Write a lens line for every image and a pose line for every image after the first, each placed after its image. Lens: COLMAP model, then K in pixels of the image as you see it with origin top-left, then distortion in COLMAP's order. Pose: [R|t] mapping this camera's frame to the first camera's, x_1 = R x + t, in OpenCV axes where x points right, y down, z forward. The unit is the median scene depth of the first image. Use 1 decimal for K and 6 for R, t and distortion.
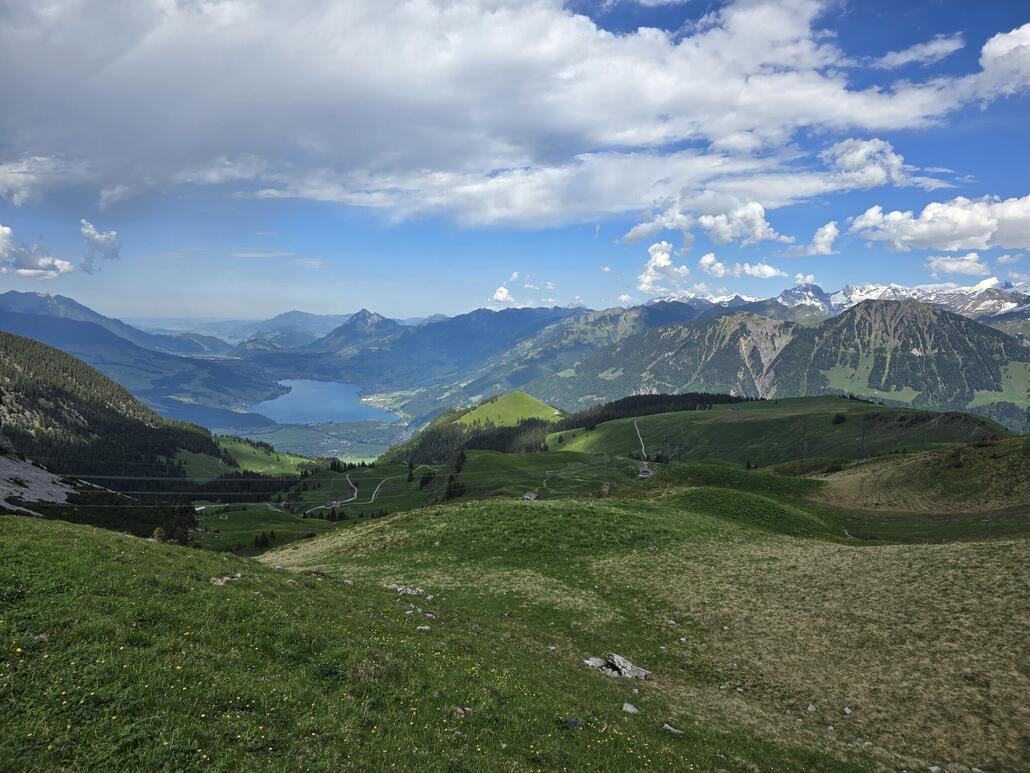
lens RADIAL K [[698.6, 0, 518.9], [0, 698.6, 385.4], [0, 0, 1]] dist [0.078467, -0.065171]
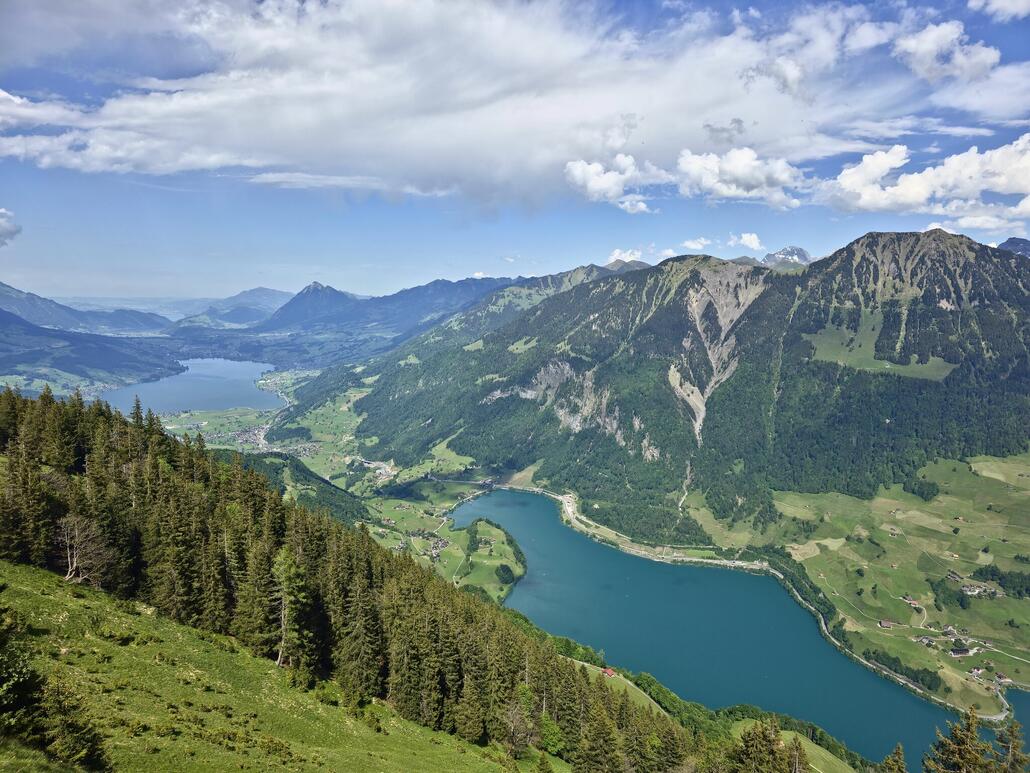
lens RADIAL K [[698.6, 0, 519.8], [0, 698.6, 381.0], [0, 0, 1]] dist [0.078467, -0.065171]
pose [[0.999834, -0.008761, 0.015953, 0.139699], [0.008379, 0.999680, 0.023855, 0.004460], [-0.016157, -0.023717, 0.999588, 0.317533]]
